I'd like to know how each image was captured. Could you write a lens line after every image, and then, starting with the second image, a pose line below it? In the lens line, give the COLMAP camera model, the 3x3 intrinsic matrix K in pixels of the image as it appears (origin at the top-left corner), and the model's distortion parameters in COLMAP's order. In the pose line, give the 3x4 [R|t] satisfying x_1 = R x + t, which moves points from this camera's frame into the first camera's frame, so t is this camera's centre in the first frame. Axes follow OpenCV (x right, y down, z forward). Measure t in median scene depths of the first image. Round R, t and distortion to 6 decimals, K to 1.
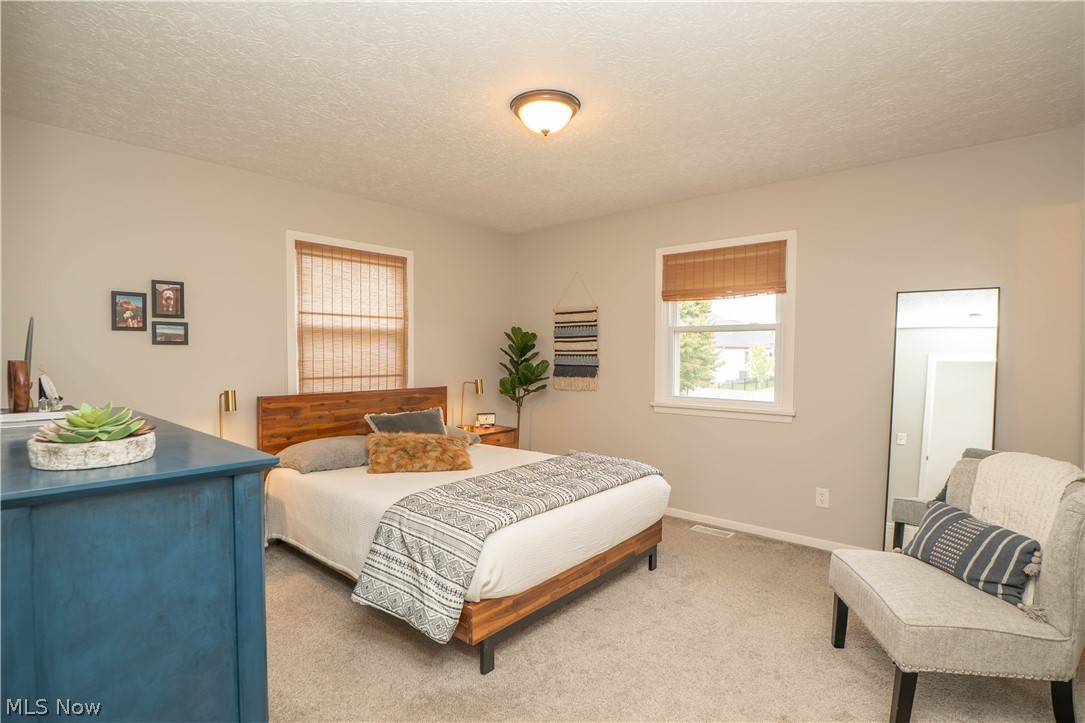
lens RADIAL K [[531.3, 0, 541.9], [0, 531.3, 366.1], [0, 0, 1]] dist [0.002216, 0.001132]
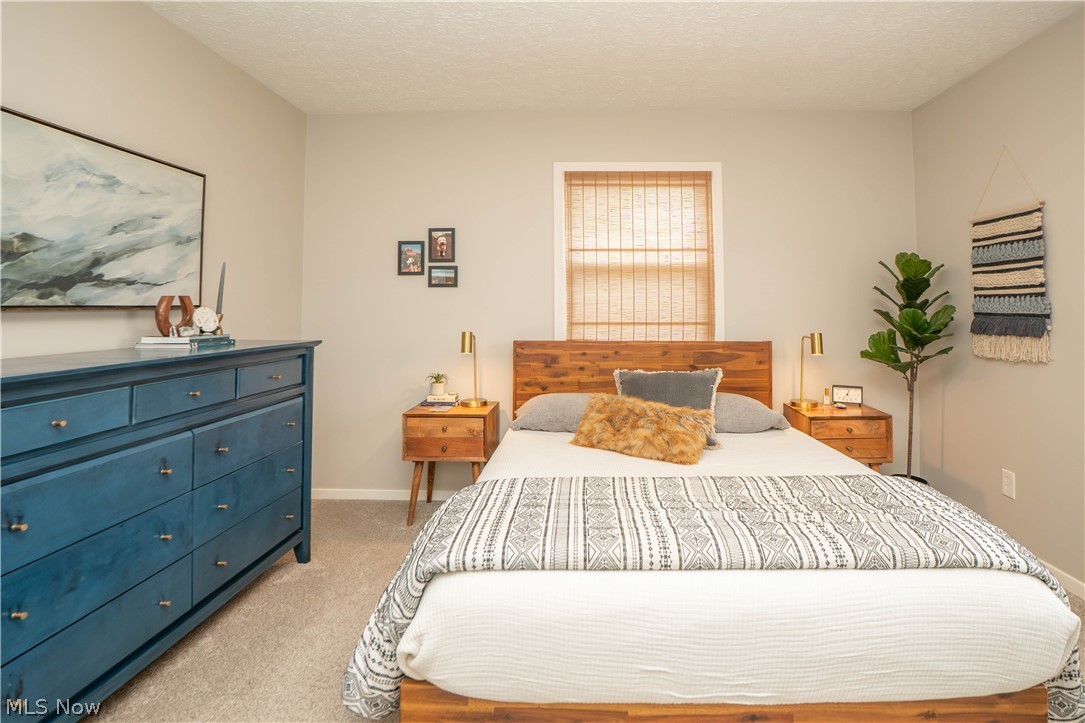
lens RADIAL K [[568.6, 0, 546.1], [0, 568.6, 289.9], [0, 0, 1]] dist [-0.006020, 0.002269]
pose [[0.655527, -0.019228, -0.754927, 0.233620], [-0.016694, 0.999063, -0.039942, 0.005856], [0.754987, 0.038785, 0.654591, 0.319020]]
